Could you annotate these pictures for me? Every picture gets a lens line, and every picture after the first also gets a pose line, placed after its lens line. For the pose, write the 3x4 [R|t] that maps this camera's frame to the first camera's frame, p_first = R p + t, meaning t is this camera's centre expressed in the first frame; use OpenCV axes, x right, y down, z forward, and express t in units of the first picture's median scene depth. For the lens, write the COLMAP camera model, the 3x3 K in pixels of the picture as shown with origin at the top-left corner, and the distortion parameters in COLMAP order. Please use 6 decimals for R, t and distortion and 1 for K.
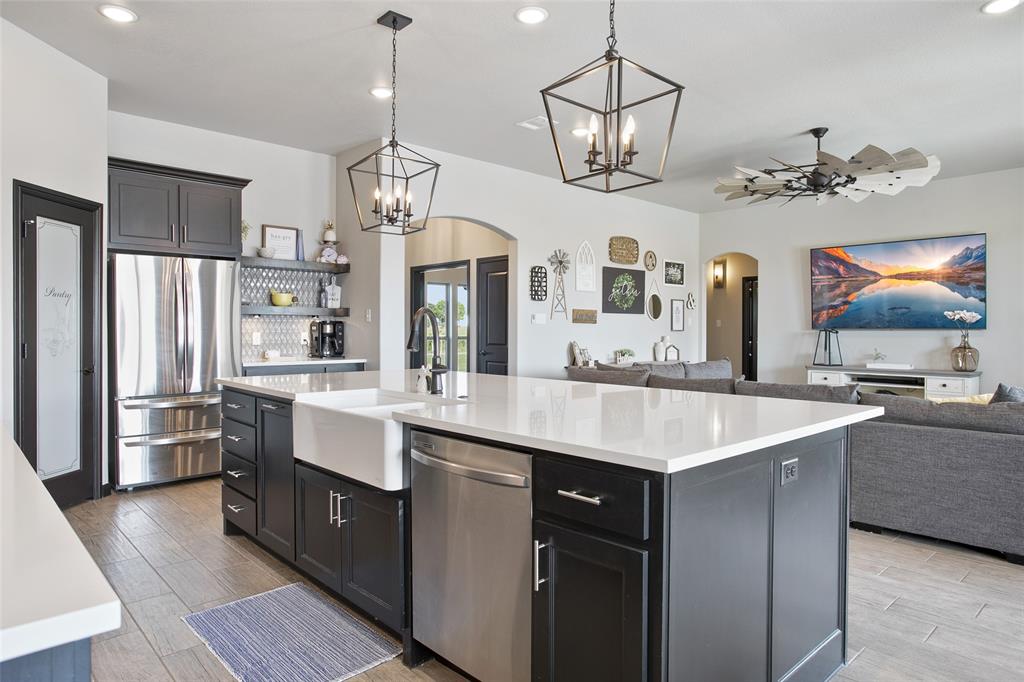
lens RADIAL K [[604.4, 0, 503.9], [0, 604.4, 340.2], [0, 0, 1]] dist [0.001441, -0.000593]
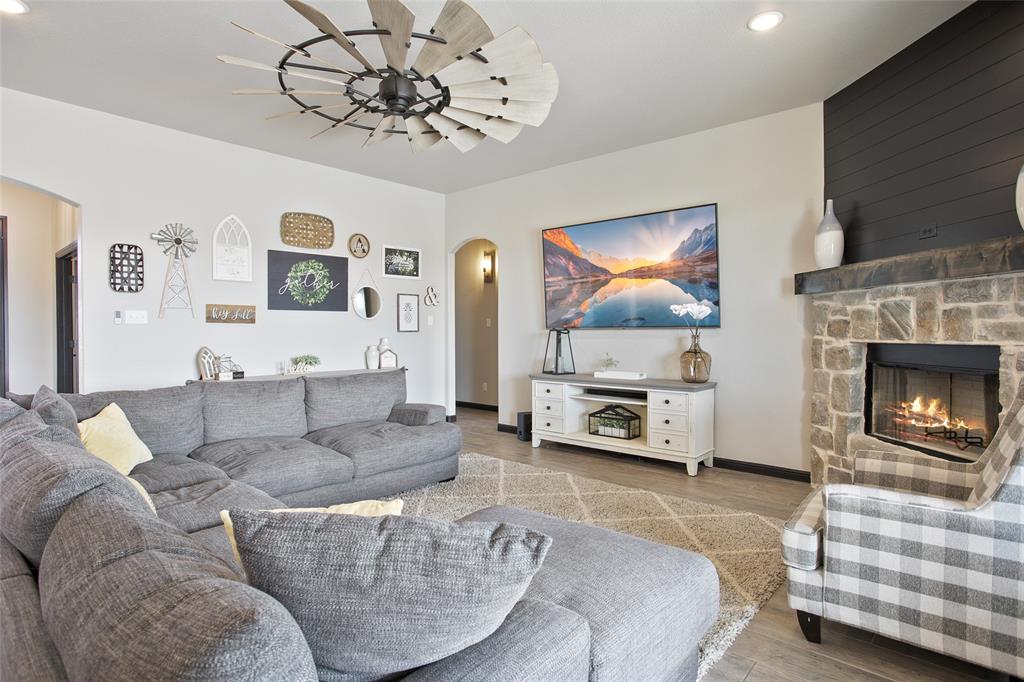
lens RADIAL K [[535.1, 0, 509.2], [0, 535.1, 335.5], [0, 0, 1]] dist [-0.028138, 0.007772]
pose [[0.996016, -0.003915, 0.089093, 0.408547], [0.004388, 0.999977, -0.005114, -0.006707], [-0.089071, 0.005485, 0.996010, 0.289410]]
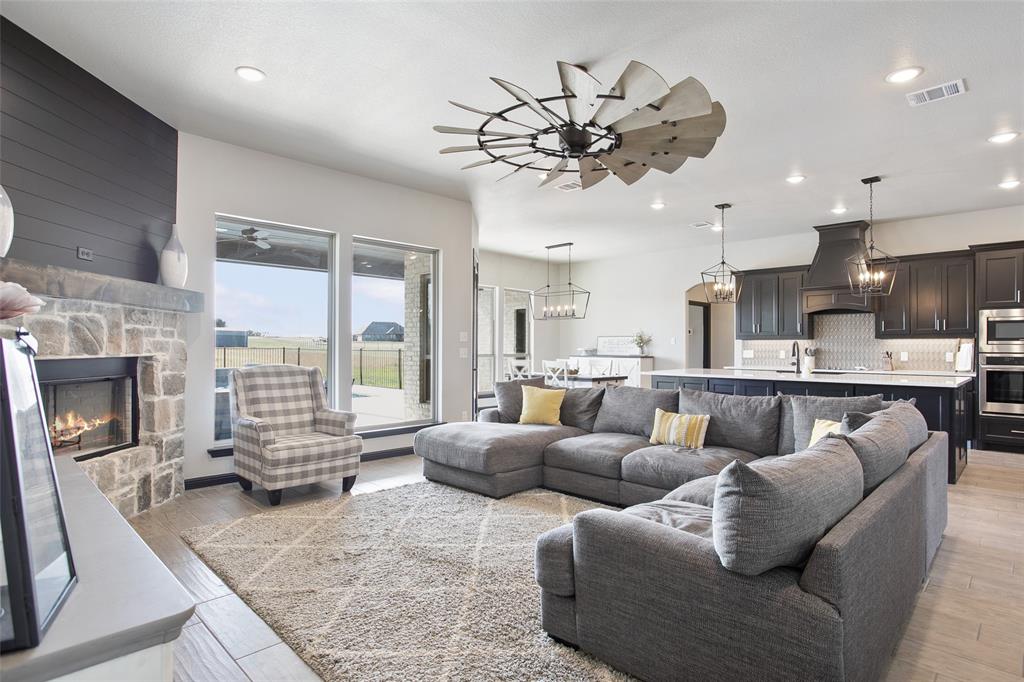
lens RADIAL K [[535.1, 0, 516.3], [0, 535.1, 343.4], [0, 0, 1]] dist [-0.028138, 0.007772]
pose [[-0.999364, -0.007109, -0.034955, 0.423179], [-0.007467, 0.999921, 0.010137, -0.020820], [0.034881, 0.010392, -0.999337, 1.158479]]
